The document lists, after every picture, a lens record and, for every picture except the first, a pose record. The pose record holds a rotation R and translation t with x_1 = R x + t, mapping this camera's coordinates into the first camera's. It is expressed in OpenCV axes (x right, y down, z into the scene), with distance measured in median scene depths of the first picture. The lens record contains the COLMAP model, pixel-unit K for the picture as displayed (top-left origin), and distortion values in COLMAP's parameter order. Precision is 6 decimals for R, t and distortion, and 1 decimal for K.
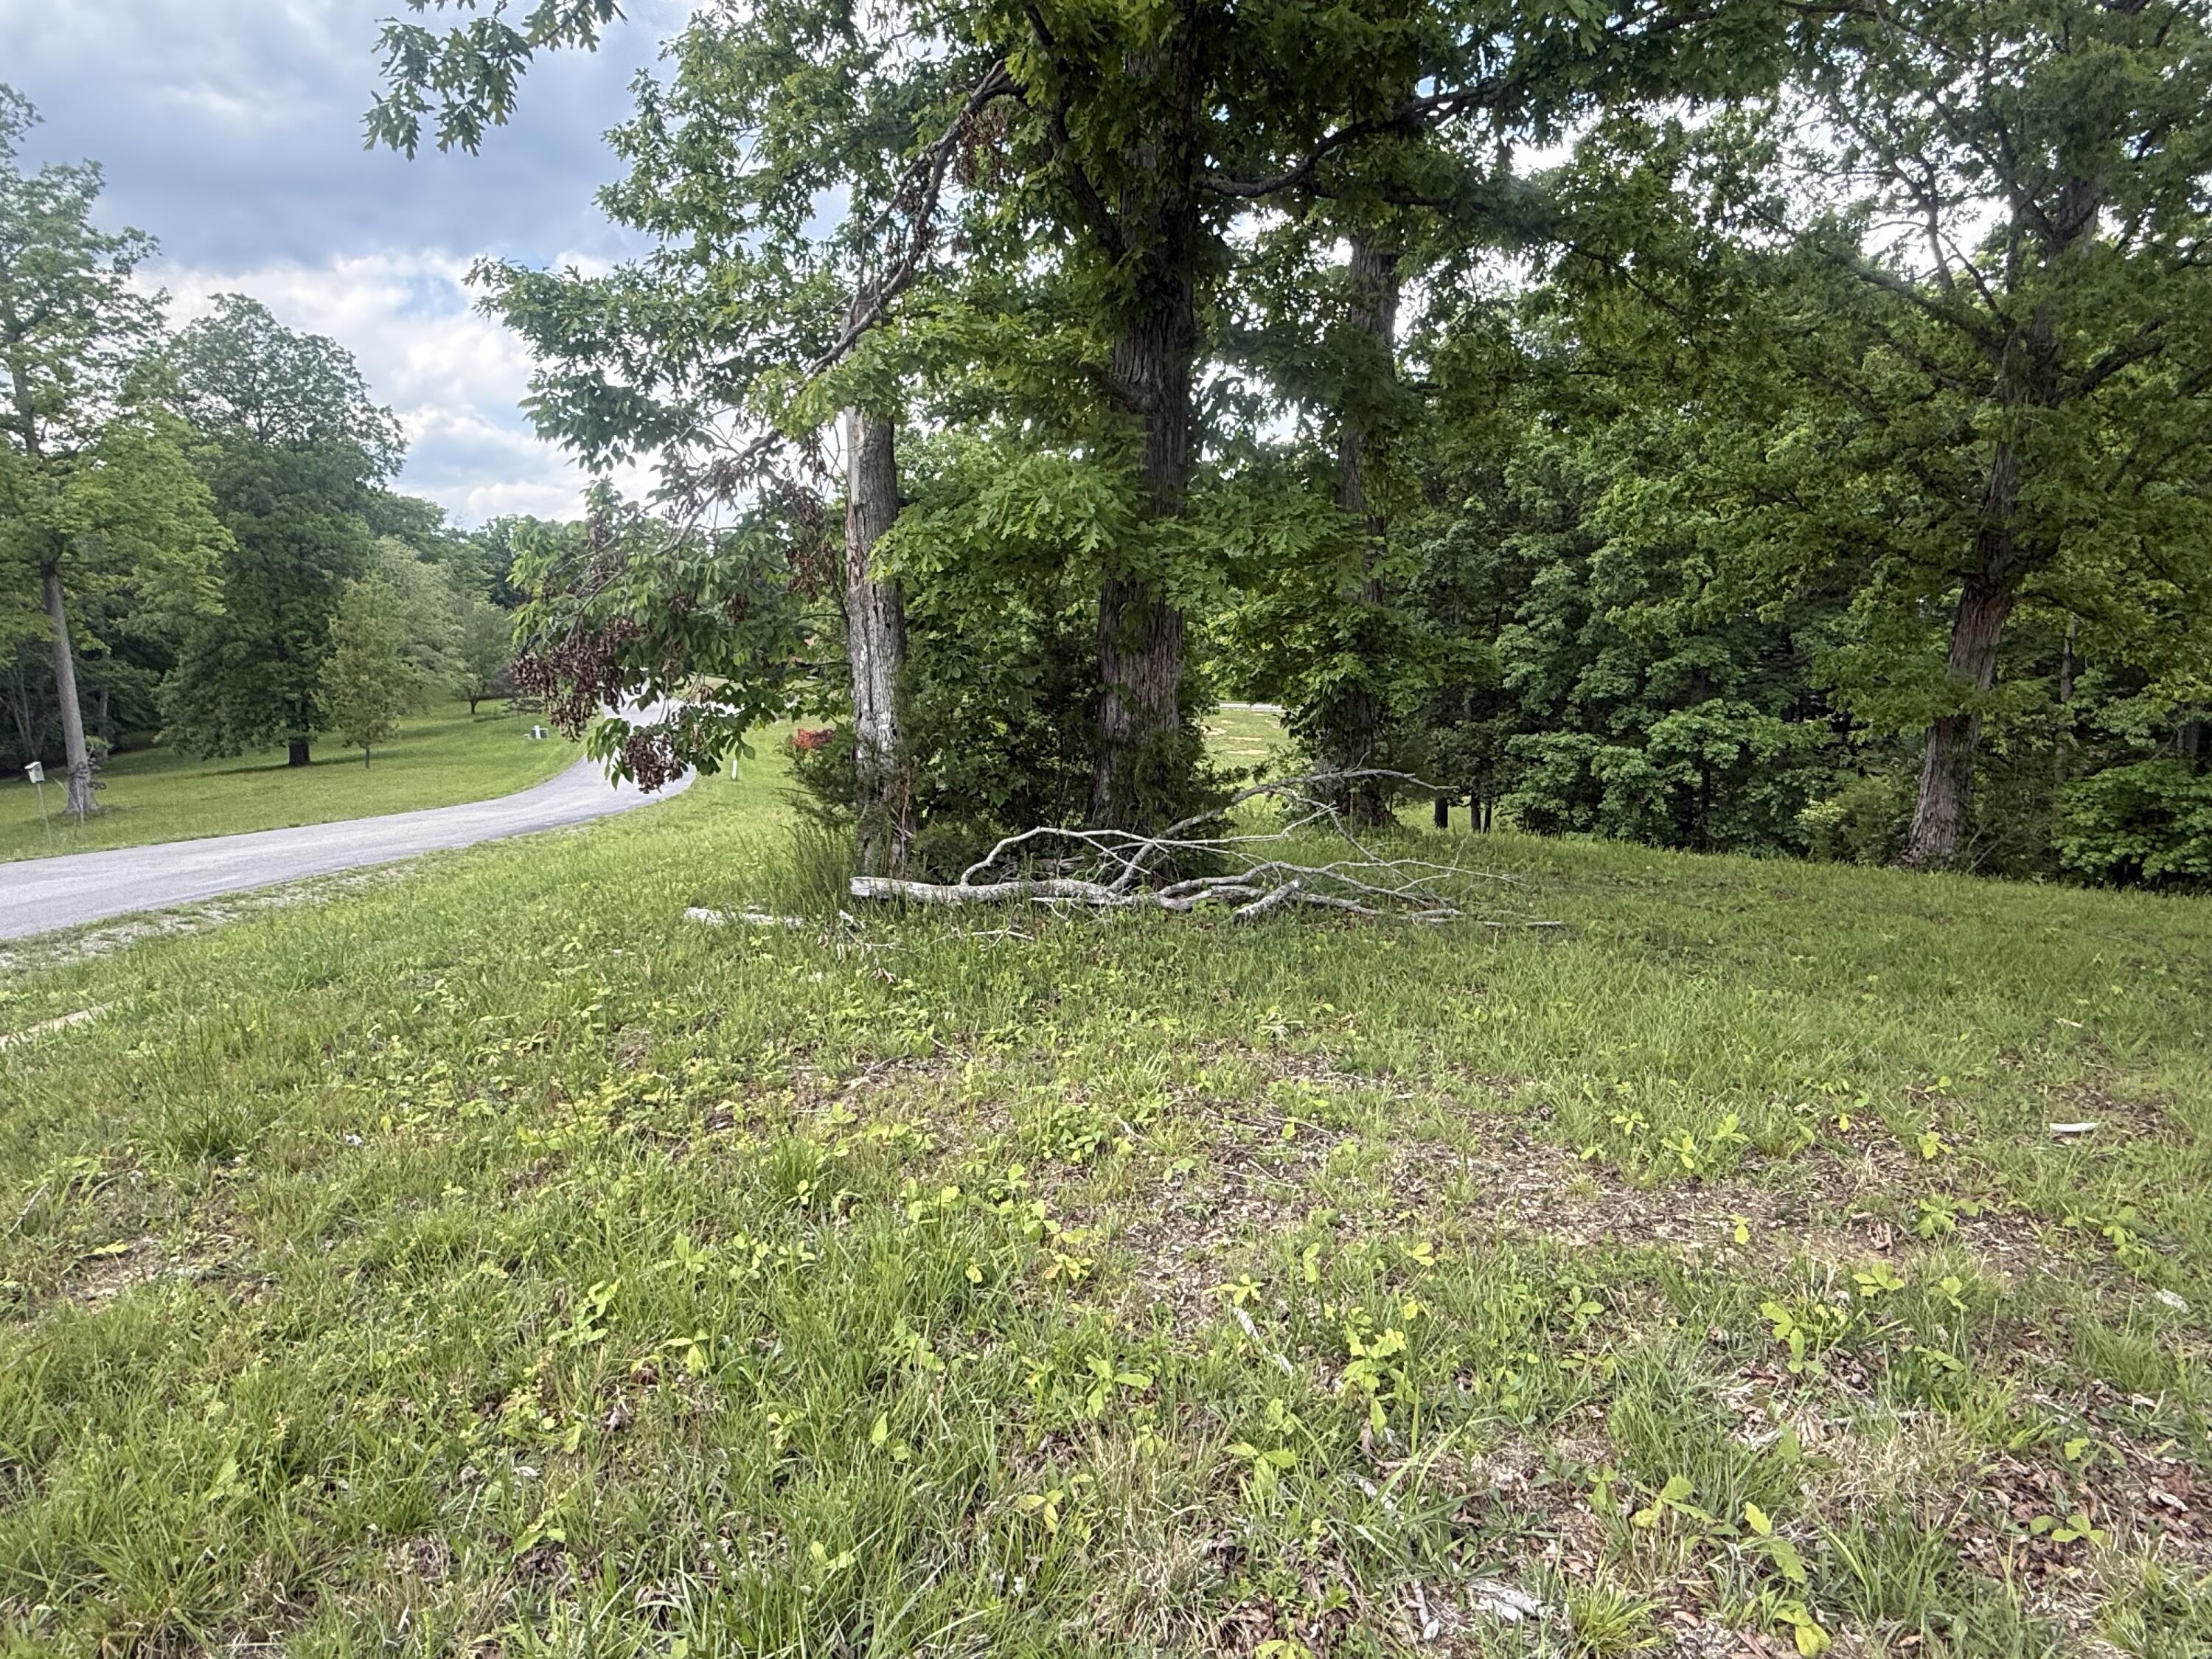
lens RADIAL K [[1249.1, 0, 1101.4], [0, 1249.1, 830.9], [0, 0, 1]] dist [0.002230, -0.002689]
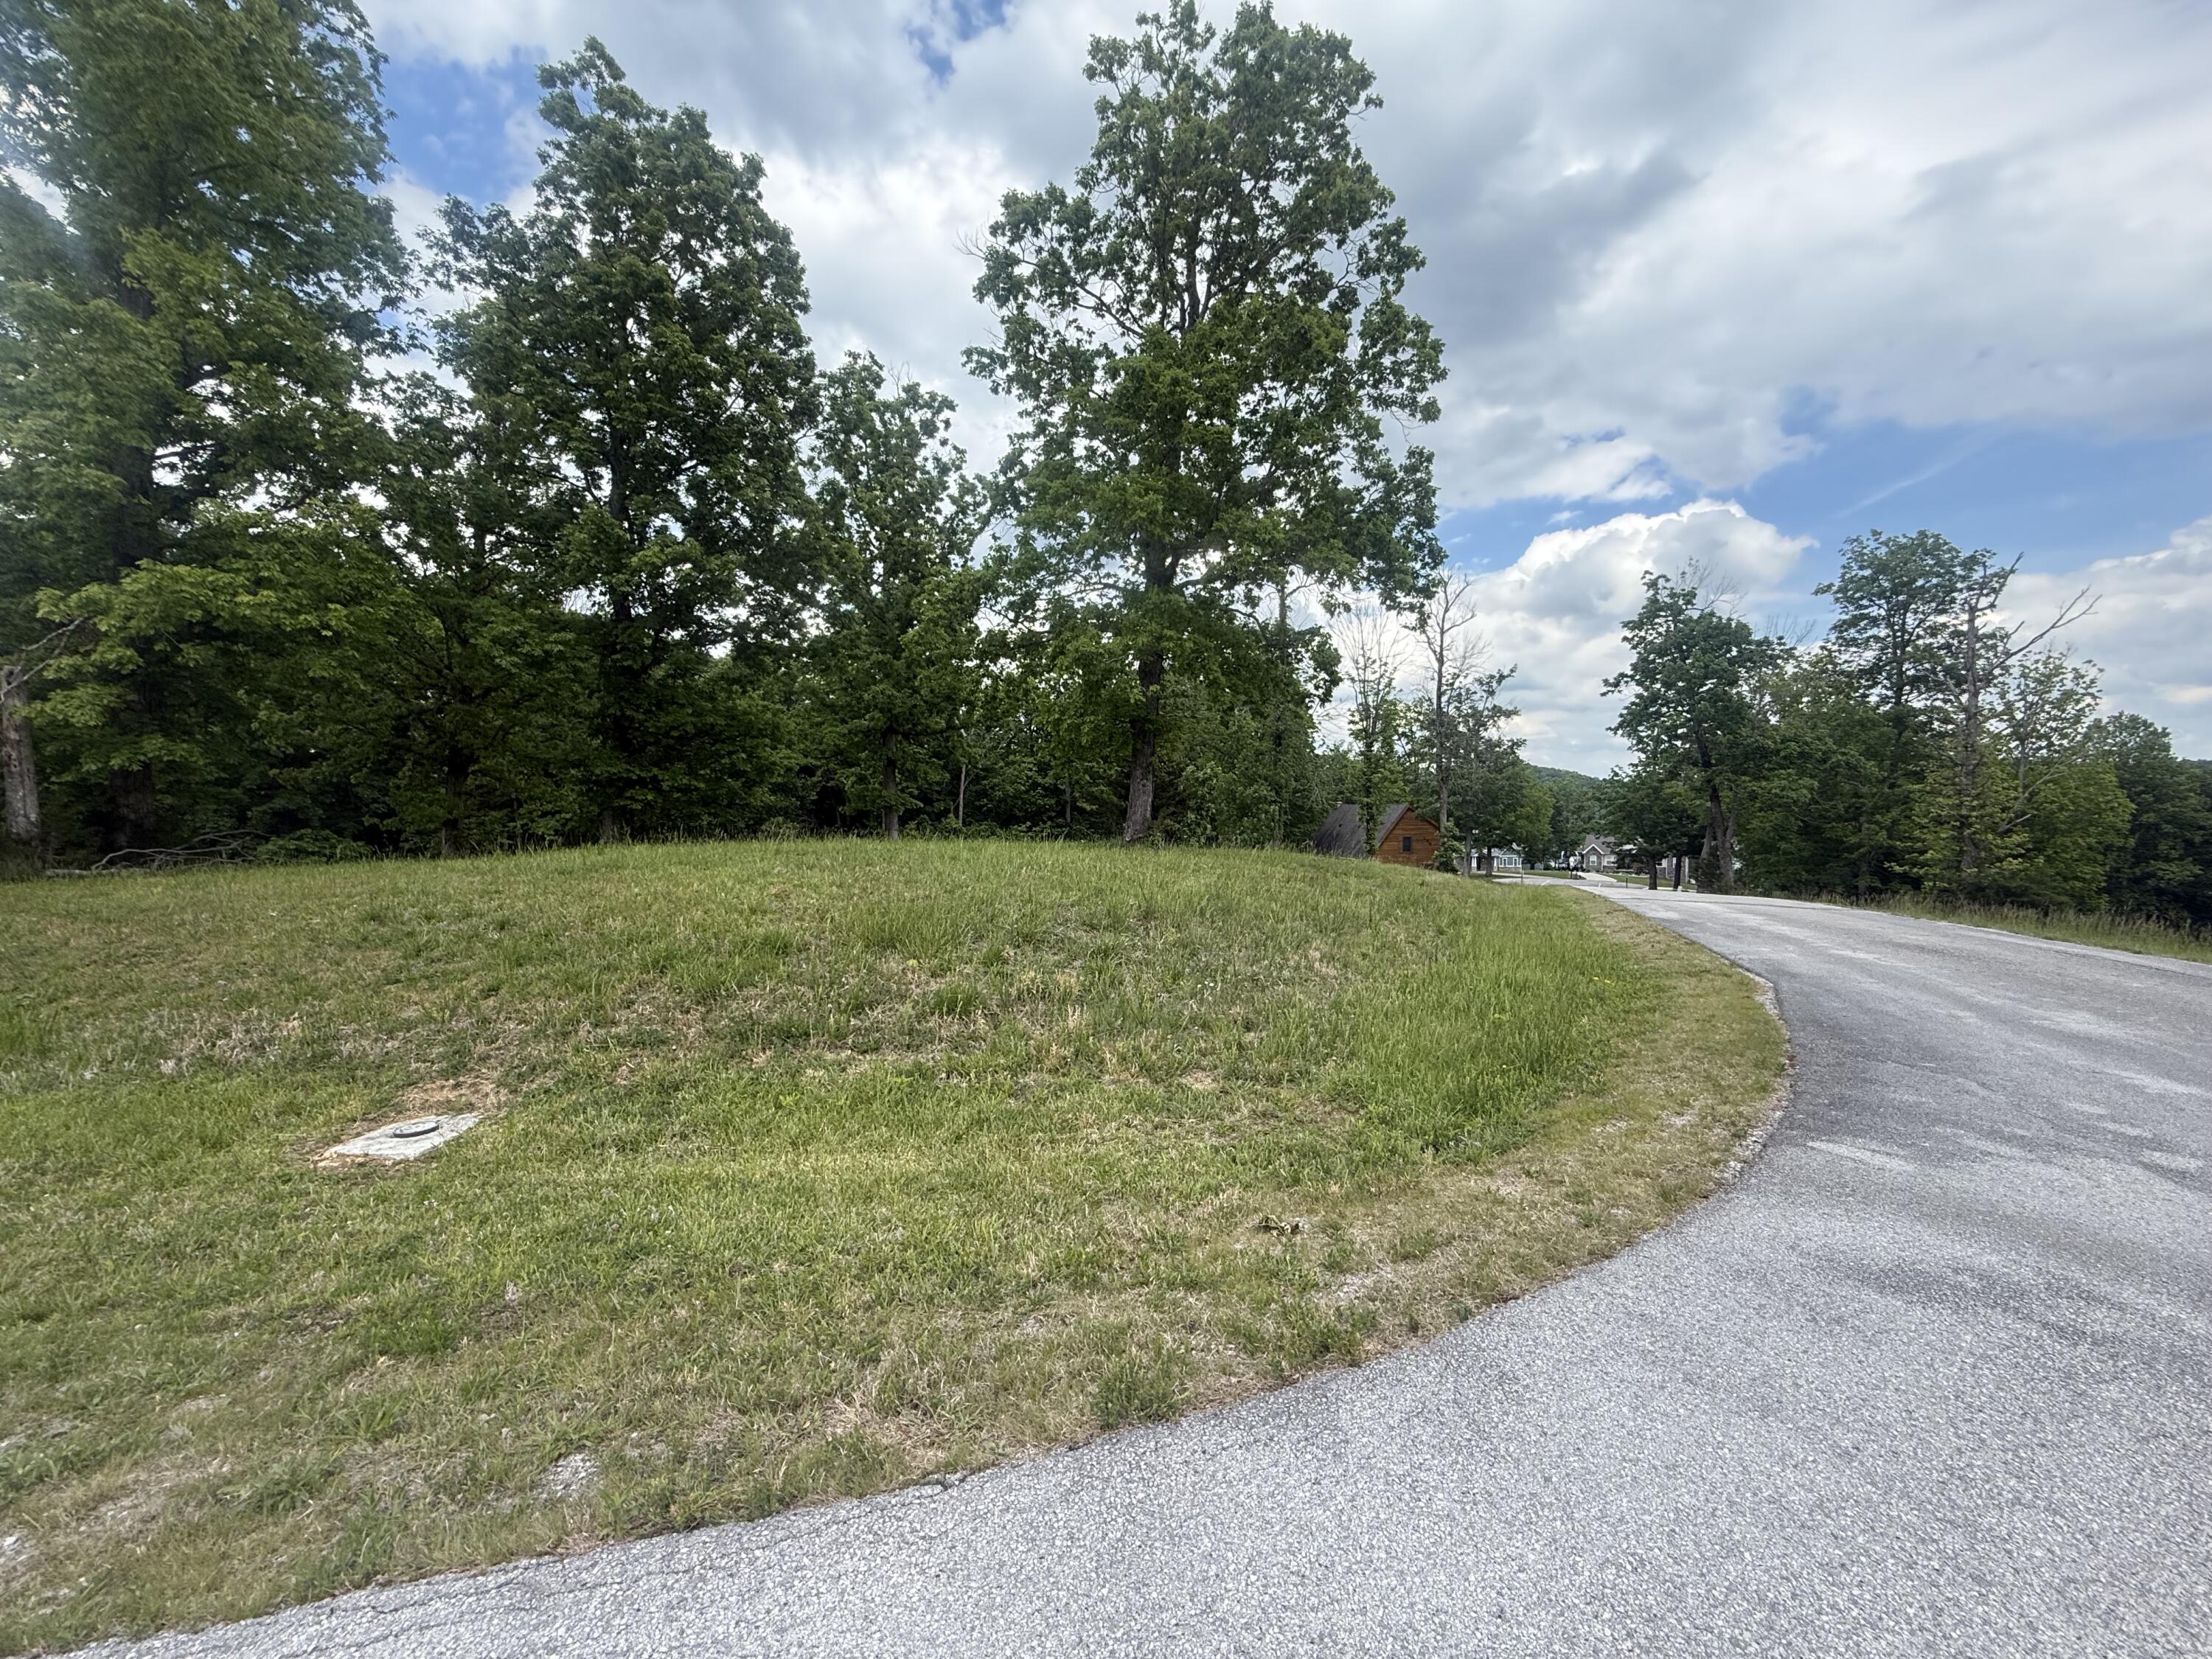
lens RADIAL K [[881.8, 0, 1106.2], [0, 881.8, 835.6], [0, 0, 1]] dist [-0.001153, 0.000443]
pose [[0.340691, -0.051442, 0.938767, -0.565349], [0.150160, 0.988662, -0.000319, 0.149536], [-0.928107, 0.141074, 0.344552, -0.872461]]
